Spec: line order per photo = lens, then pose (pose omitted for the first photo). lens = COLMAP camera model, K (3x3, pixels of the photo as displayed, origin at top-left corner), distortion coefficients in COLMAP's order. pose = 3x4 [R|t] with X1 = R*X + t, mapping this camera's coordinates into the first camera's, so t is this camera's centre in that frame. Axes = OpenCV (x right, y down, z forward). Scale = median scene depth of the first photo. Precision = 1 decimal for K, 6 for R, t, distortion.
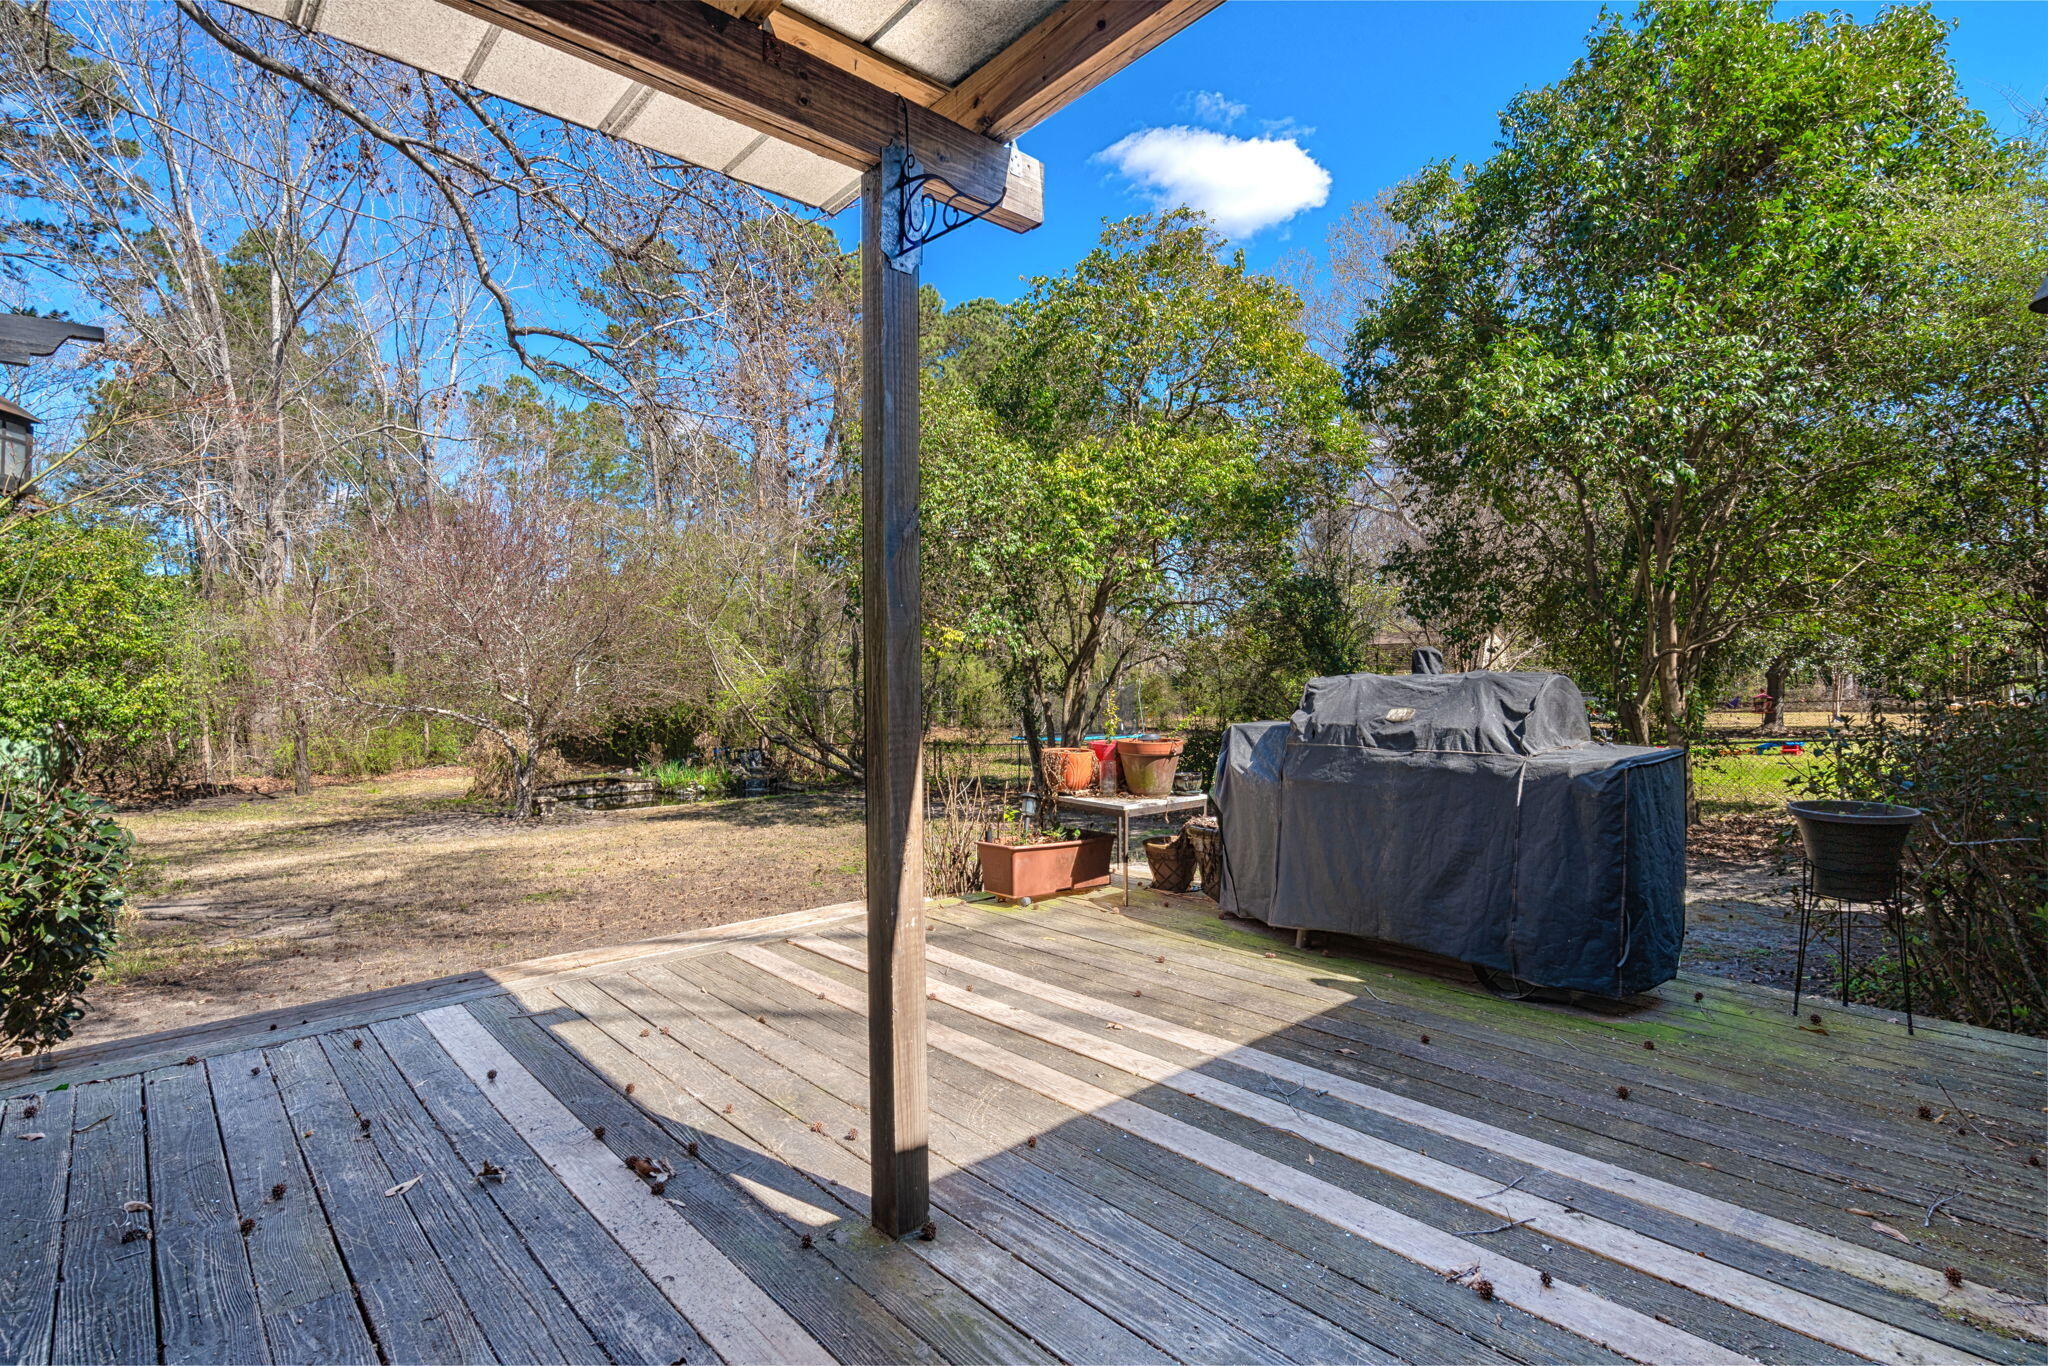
lens RADIAL K [[1004.5, 0, 1020.1], [0, 1004.5, 698.4], [0, 0, 1]] dist [-0.003808, 0.003279]
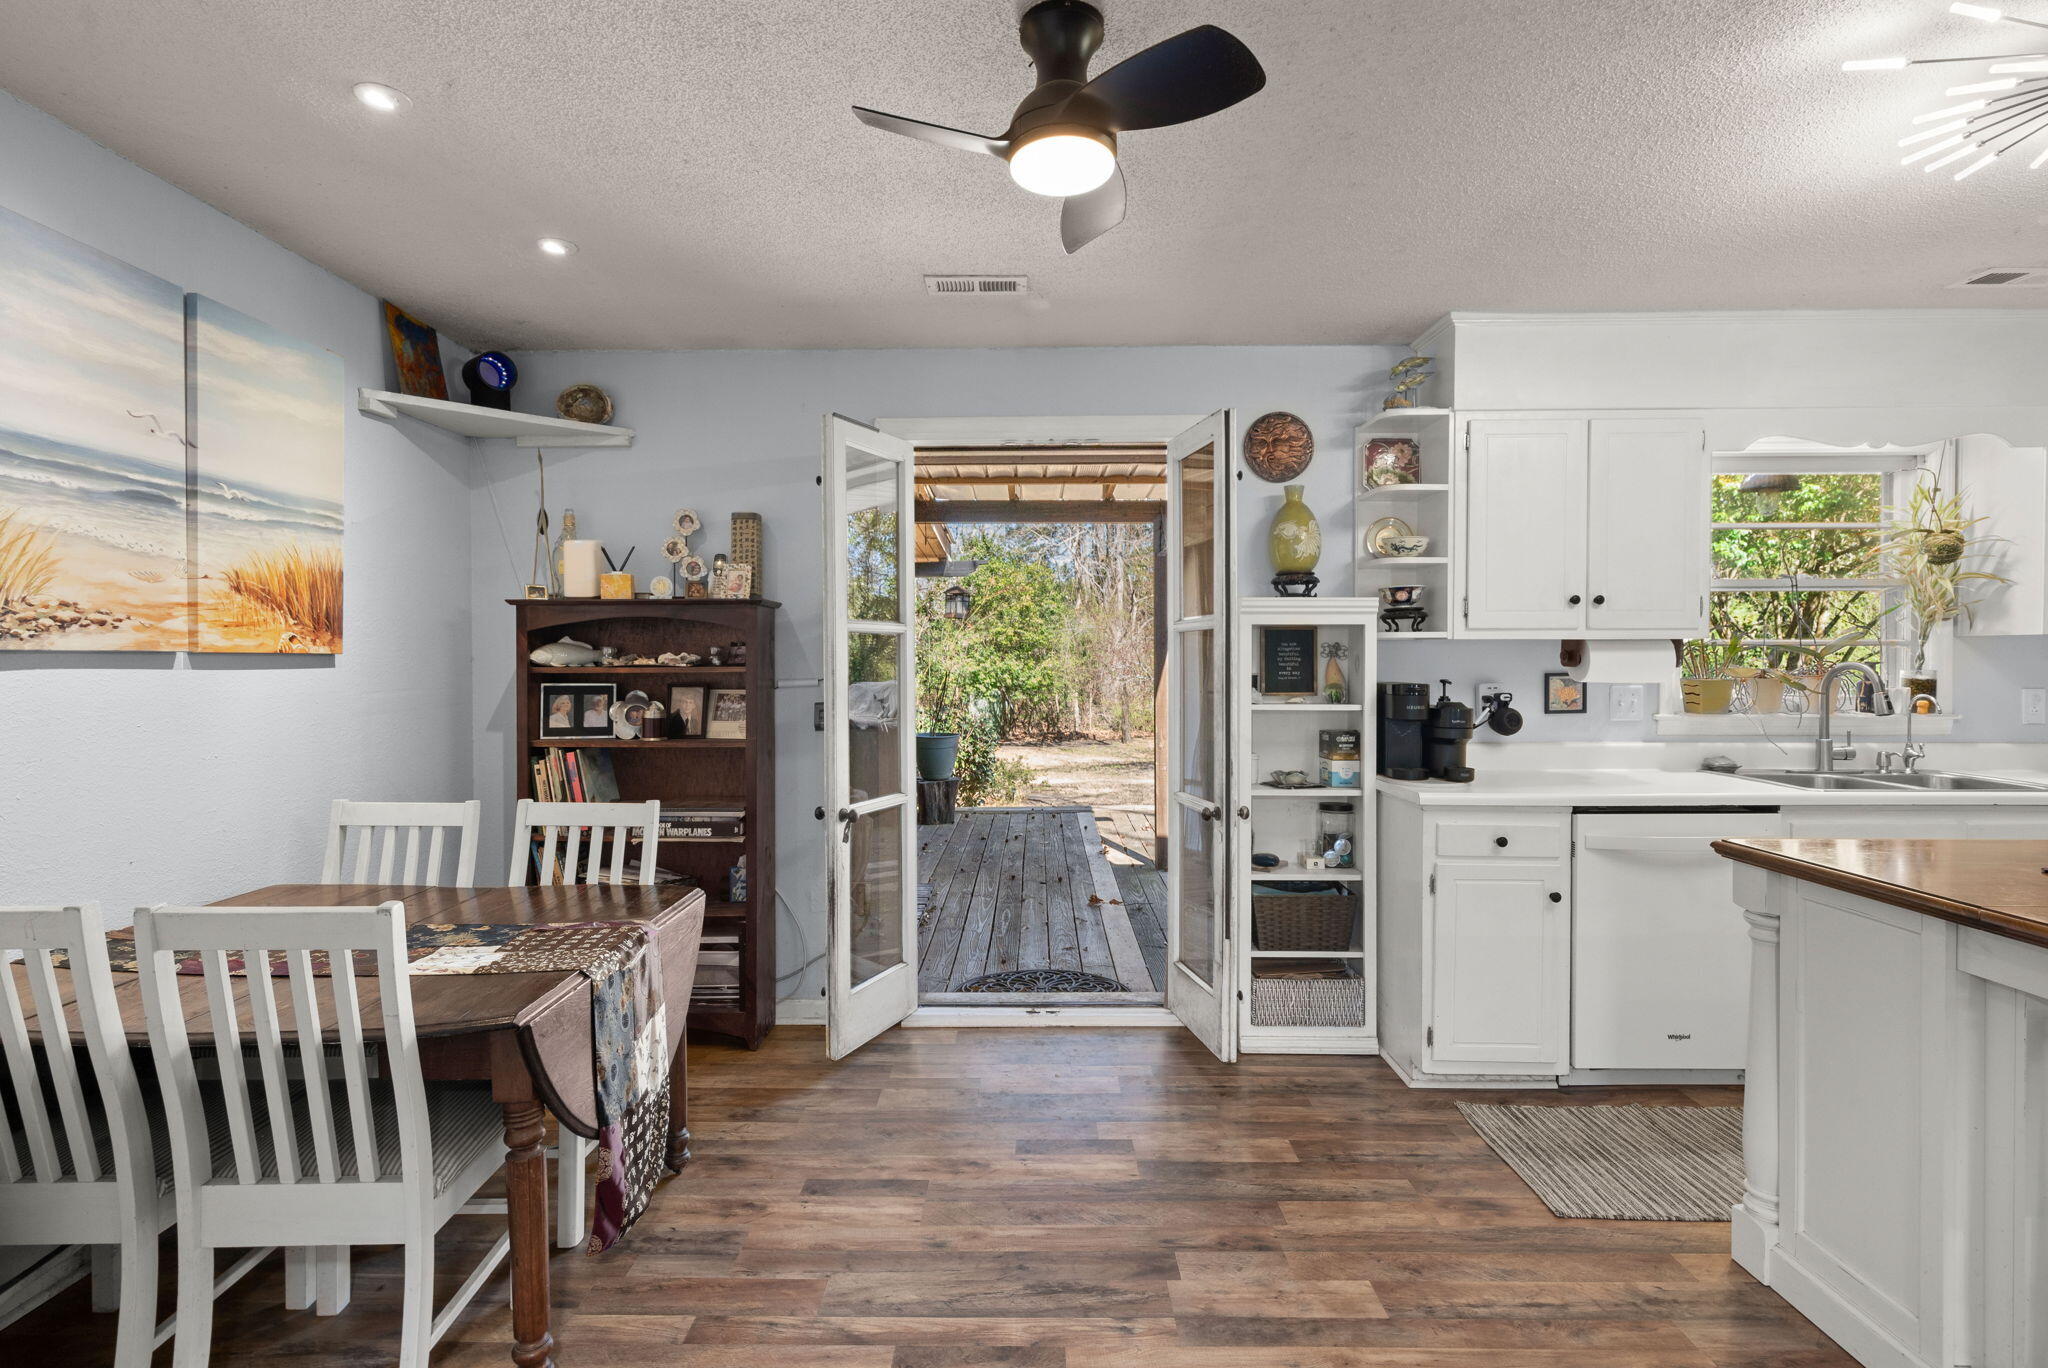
lens RADIAL K [[1004.5, 0, 1017.0], [0, 1004.5, 673.8], [0, 0, 1]] dist [-0.003808, 0.003279]
pose [[0.724981, 0.016860, -0.688562, 0.170416], [-0.018837, 0.999812, 0.004648, -0.006570], [0.688511, 0.009601, 0.725162, -0.155041]]
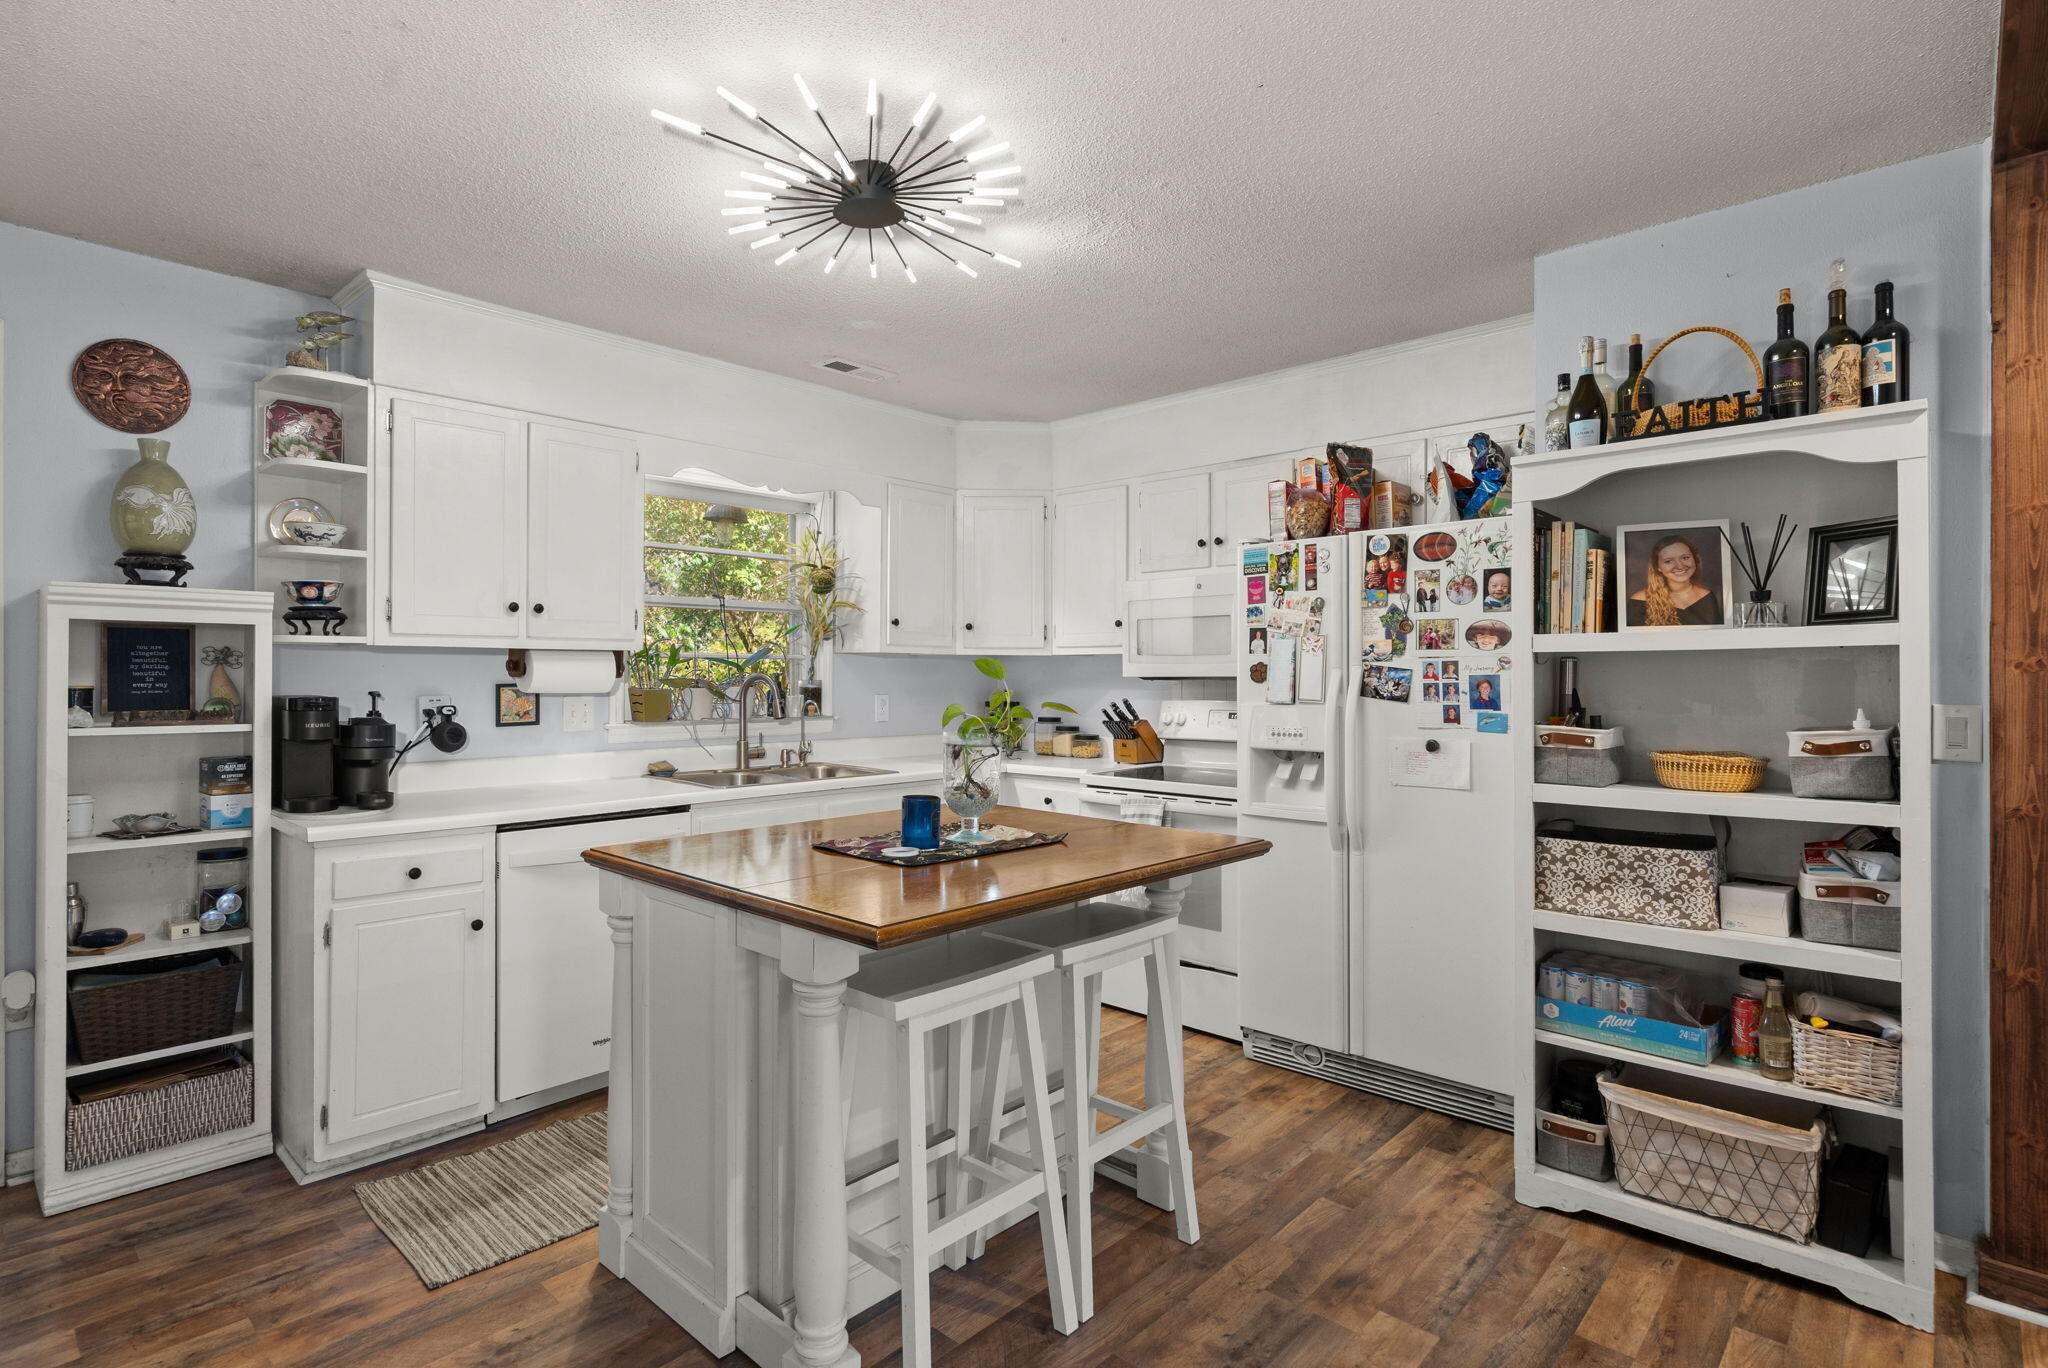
lens RADIAL K [[1004.5, 0, 1015.1], [0, 1004.5, 675.3], [0, 0, 1]] dist [-0.003808, 0.003279]
pose [[0.997084, 0.012958, 0.075205, 0.189508], [-0.011656, 0.999775, -0.017729, -0.007099], [-0.075417, 0.016801, 0.997011, -0.136101]]
